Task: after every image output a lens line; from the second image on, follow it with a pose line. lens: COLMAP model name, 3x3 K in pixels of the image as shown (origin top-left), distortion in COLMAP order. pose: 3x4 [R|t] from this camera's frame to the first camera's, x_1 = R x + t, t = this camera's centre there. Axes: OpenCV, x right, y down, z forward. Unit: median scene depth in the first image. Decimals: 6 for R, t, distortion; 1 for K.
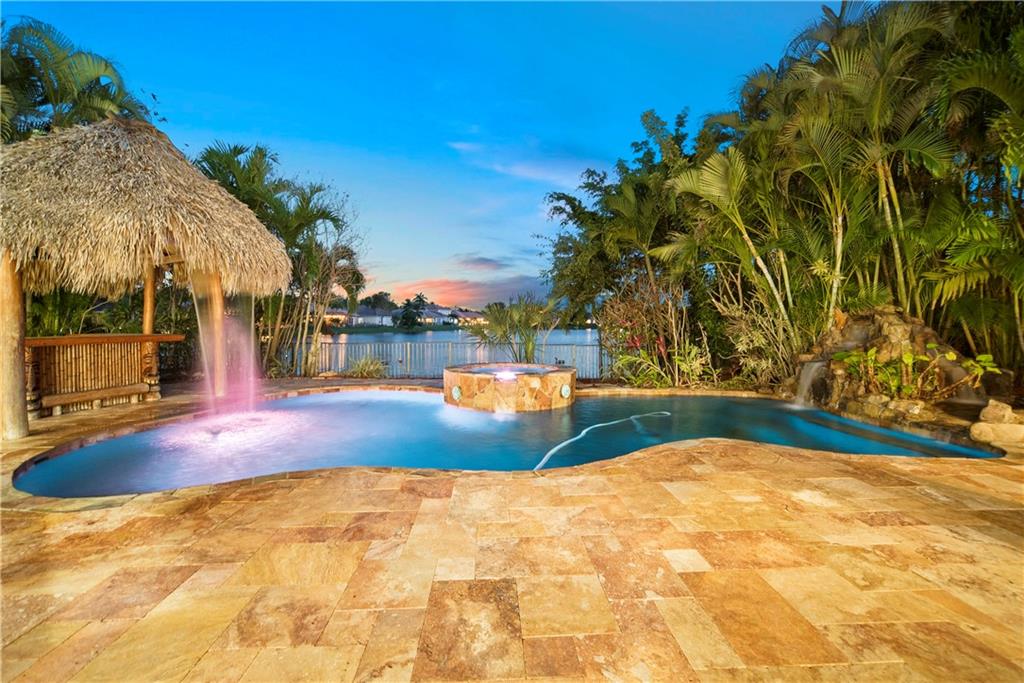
lens RADIAL K [[424.8, 0, 512.7], [0, 424.8, 332.4], [0, 0, 1]] dist [-0.018578, 0.006566]
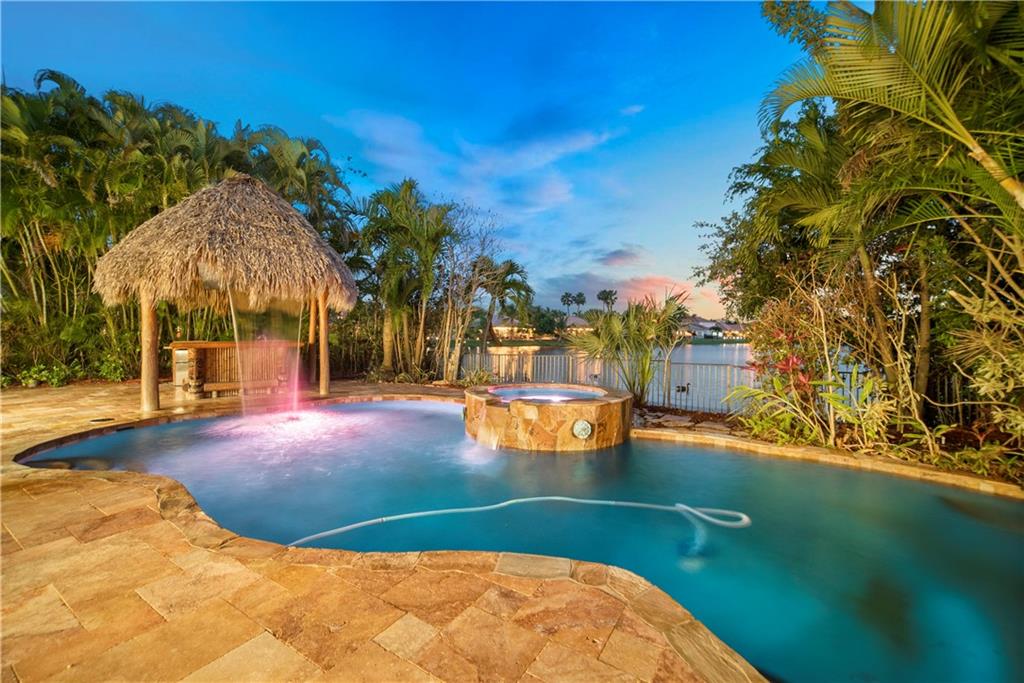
lens RADIAL K [[415.5, 0, 512.0], [0, 415.5, 341.5], [0, 0, 1]] dist [-0.019471, 0.006609]
pose [[0.820228, 0.013966, -0.571866, 0.474043], [-0.018903, 0.999818, -0.002695, -0.005247], [0.571724, 0.013021, 0.820343, 0.401267]]
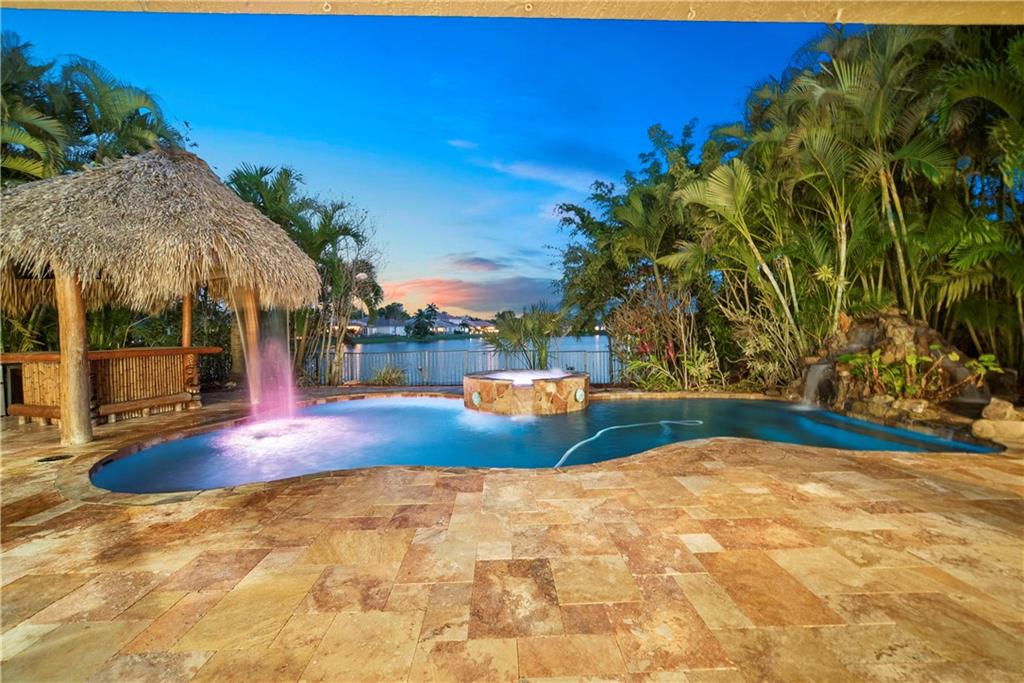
lens RADIAL K [[415.5, 0, 512.0], [0, 415.5, 341.5], [0, 0, 1]] dist [-0.019471, 0.006609]
pose [[0.999583, -0.015031, -0.024647, -0.018083], [0.015114, 0.999881, 0.003172, -0.000577], [0.024596, -0.003543, 0.999691, -0.034630]]
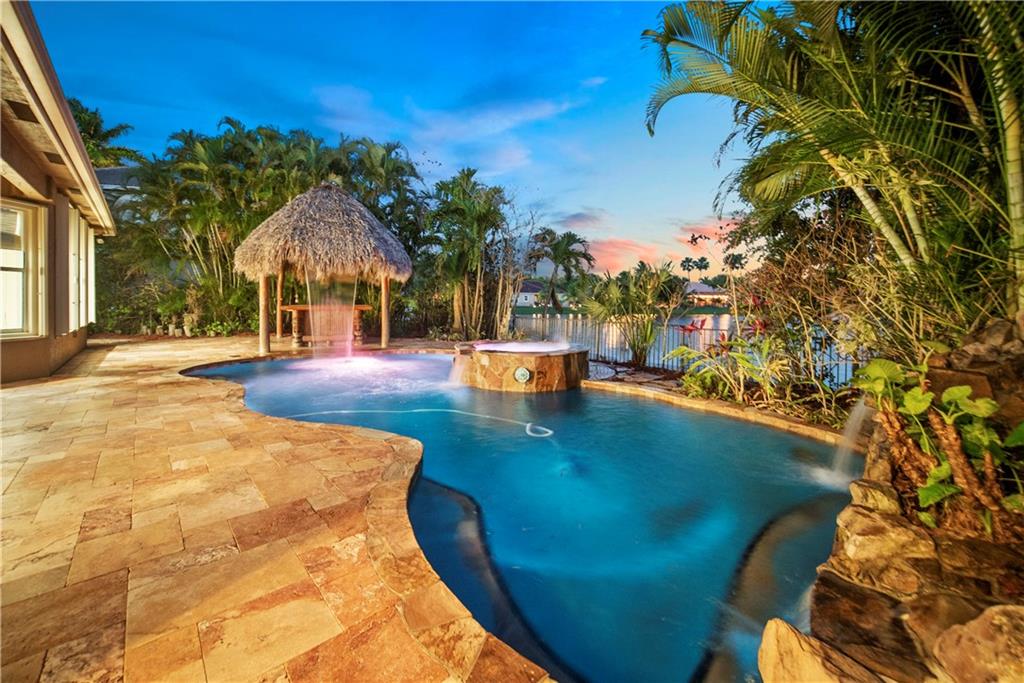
lens RADIAL K [[416.4, 0, 510.3], [0, 416.4, 312.1], [0, 0, 1]] dist [-0.015636, 0.000319]
pose [[0.625121, 0.023486, -0.780174, 0.879897], [-0.024765, 0.999641, 0.010250, -0.001682], [0.780135, 0.012914, 0.625478, 0.482584]]
